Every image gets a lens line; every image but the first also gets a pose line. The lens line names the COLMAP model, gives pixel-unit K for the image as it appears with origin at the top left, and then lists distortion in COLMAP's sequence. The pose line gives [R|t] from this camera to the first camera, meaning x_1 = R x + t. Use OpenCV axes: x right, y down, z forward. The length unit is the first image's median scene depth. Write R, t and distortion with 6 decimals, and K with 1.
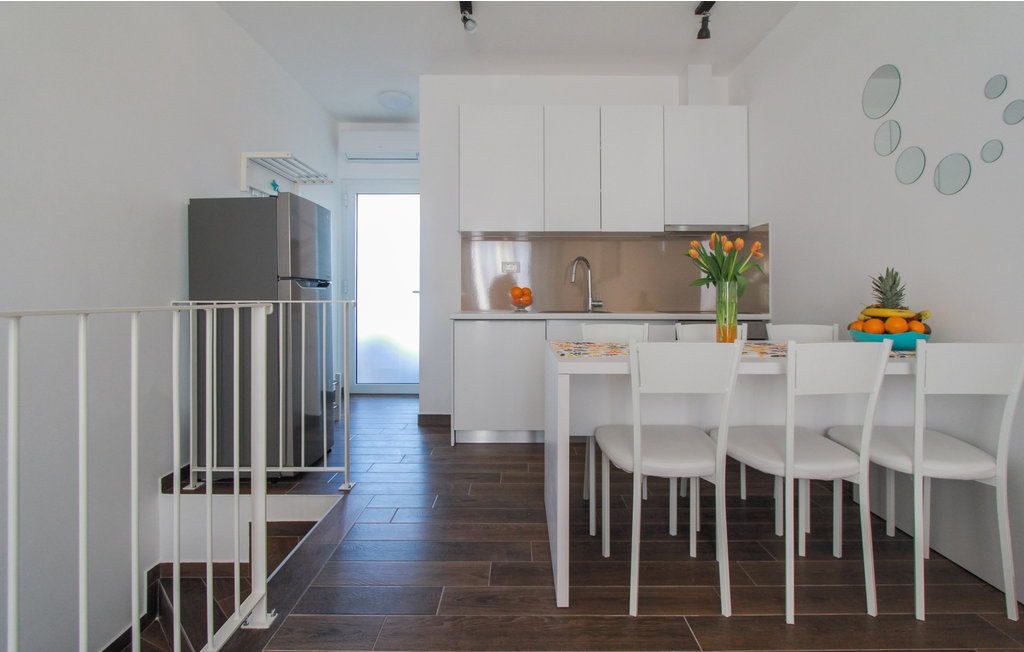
lens RADIAL K [[486.5, 0, 512.6], [0, 486.5, 302.6], [0, 0, 1]] dist [-0.003989, -0.000386]
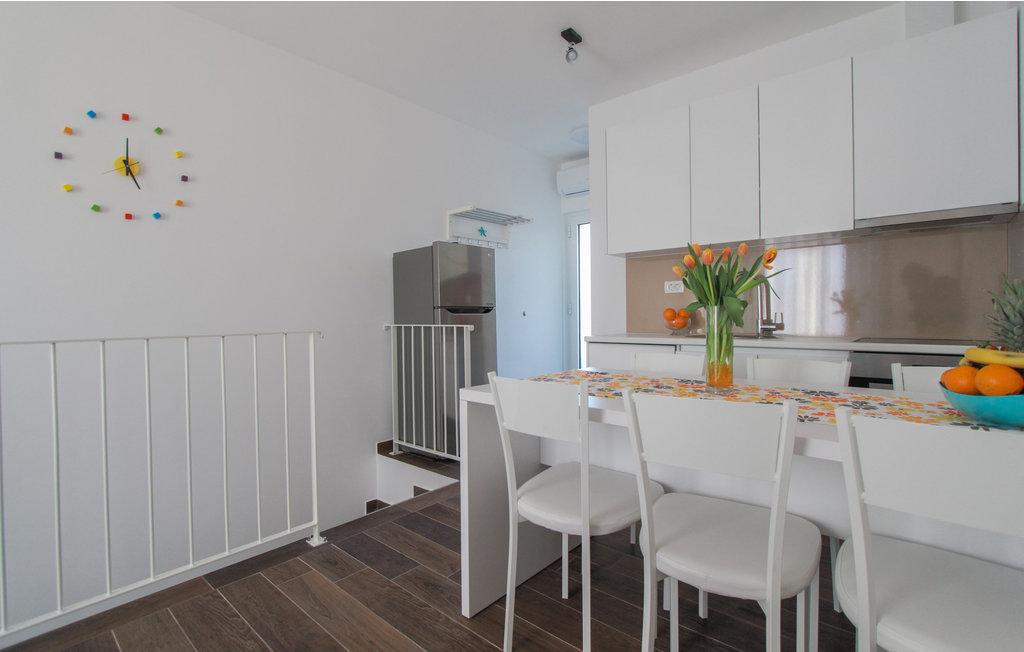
lens RADIAL K [[471.1, 0, 512.0], [0, 471.1, 326.0], [0, 0, 1]] dist [0.001677, 0.000646]
pose [[0.755881, 0.007046, -0.654671, 0.513258], [0.003382, 0.999887, 0.014667, -0.017920], [0.654700, -0.013301, 0.755772, 0.172489]]
